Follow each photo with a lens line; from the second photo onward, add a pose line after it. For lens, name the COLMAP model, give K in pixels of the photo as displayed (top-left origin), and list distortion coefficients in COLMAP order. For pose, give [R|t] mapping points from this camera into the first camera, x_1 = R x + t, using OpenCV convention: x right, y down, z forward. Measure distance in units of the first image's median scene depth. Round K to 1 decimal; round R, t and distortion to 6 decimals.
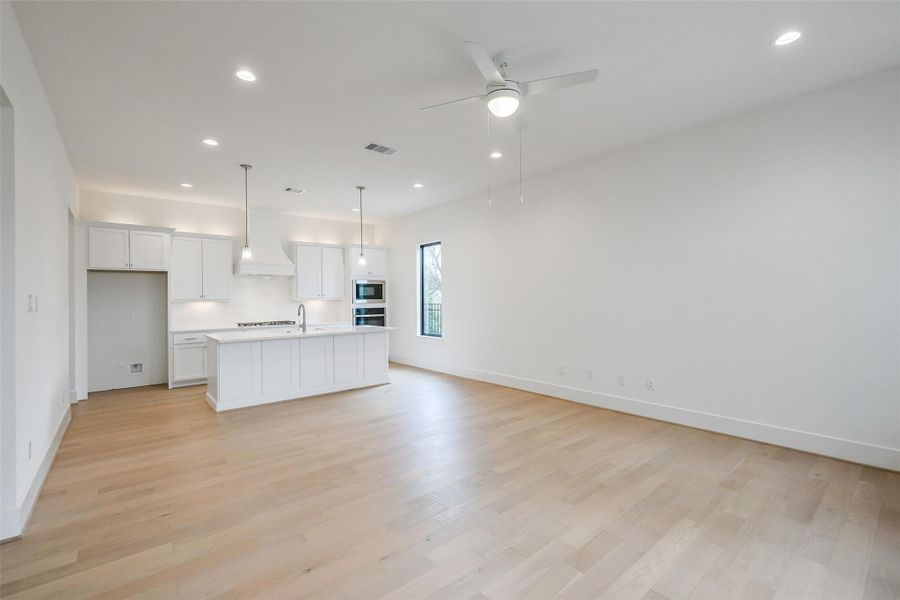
lens RADIAL K [[395.6, 0, 451.7], [0, 395.6, 298.5], [0, 0, 1]] dist [-0.001883, -0.000677]
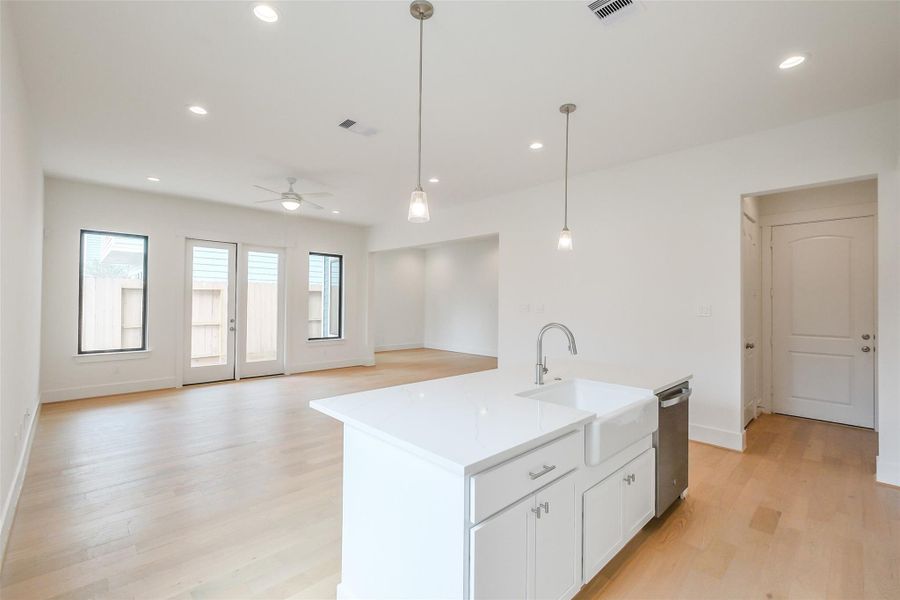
lens RADIAL K [[391.7, 0, 445.8], [0, 391.7, 296.4], [0, 0, 1]] dist [-0.001559, -0.000117]
pose [[-0.997851, 0.002281, -0.065482, -0.201918], [0.002963, 0.999942, -0.010319, -0.009465], [0.065455, -0.010491, -0.997800, 1.205993]]
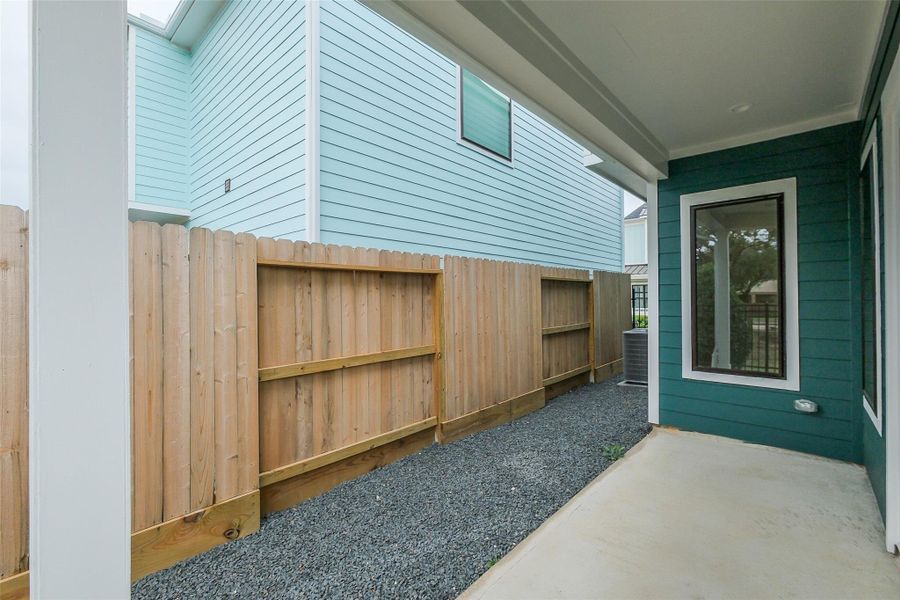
lens RADIAL K [[395.6, 0, 451.7], [0, 395.6, 298.5], [0, 0, 1]] dist [-0.001883, -0.000677]
pose [[-0.989883, 0.016255, -0.140952, 0.615468], [0.016354, 0.999866, 0.000456, -0.010684], [0.140940, -0.001854, -0.990016, 0.323722]]
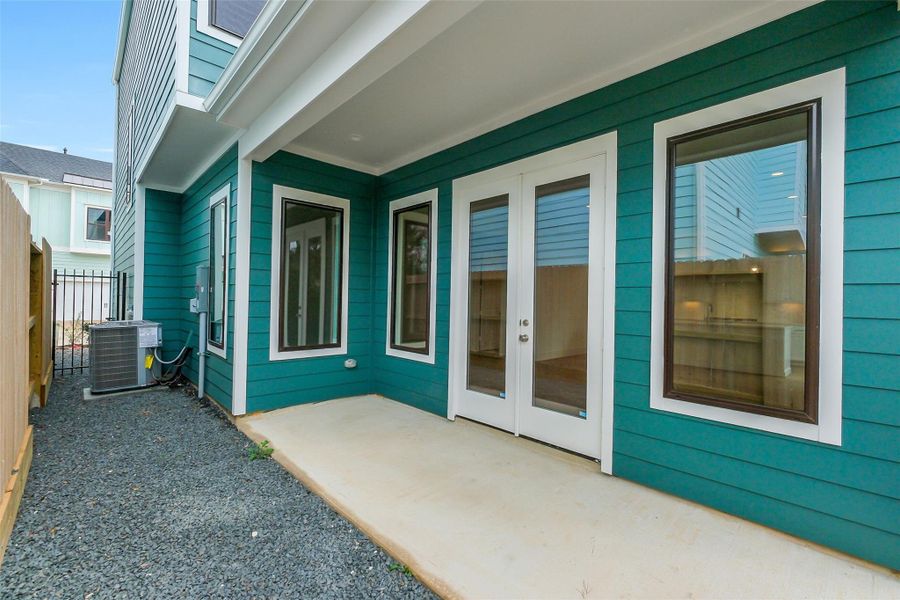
lens RADIAL K [[395.6, 0, 451.7], [0, 395.6, 298.5], [0, 0, 1]] dist [-0.001883, -0.000677]
pose [[0.061213, 0.007952, -0.998093, 0.840975], [-0.022090, 0.999734, 0.006610, 0.009706], [0.997880, 0.021643, 0.061372, -0.003563]]
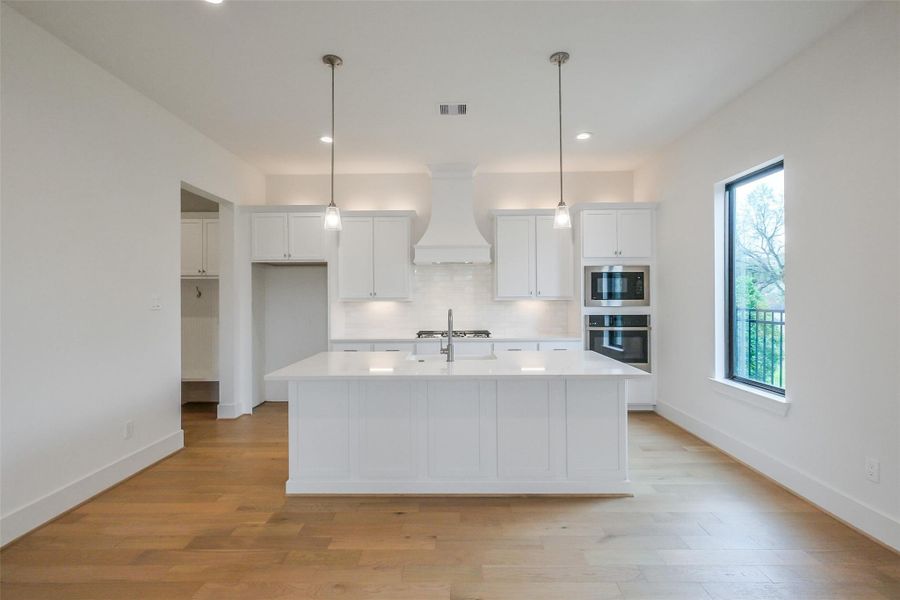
lens RADIAL K [[401.7, 0, 449.5], [0, 401.7, 296.3], [0, 0, 1]] dist [-0.002899, -0.000242]
pose [[0.757680, 0.005181, -0.652605, -0.019721], [-0.004375, 0.999986, 0.002860, -0.003977], [0.652611, 0.000688, 0.757693, 0.500394]]
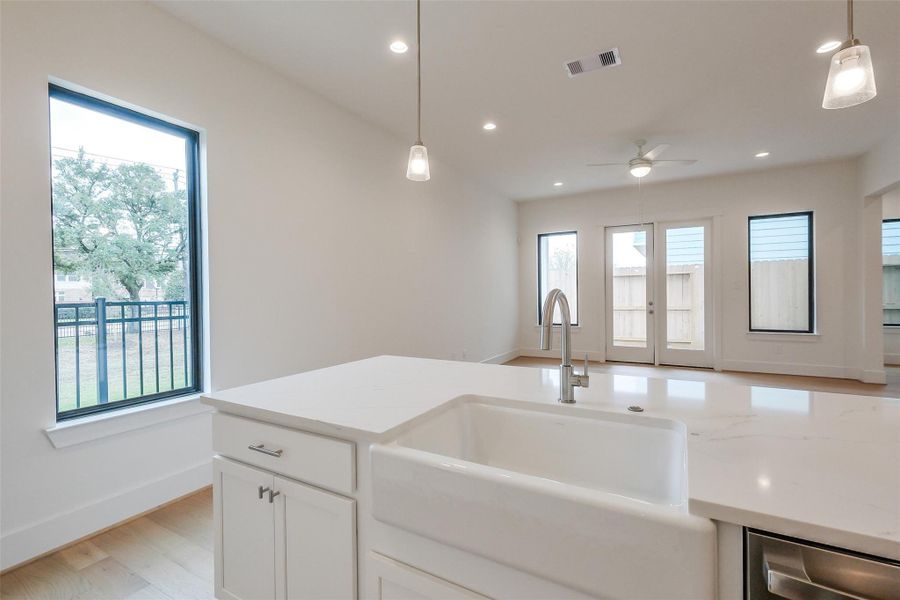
lens RADIAL K [[395.6, 0, 451.7], [0, 395.6, 298.5], [0, 0, 1]] dist [-0.001883, -0.000677]
pose [[-0.342479, 0.004068, 0.939517, -0.487770], [0.021902, 0.999753, 0.003655, 0.014283], [-0.939270, 0.021829, -0.342484, 0.964795]]
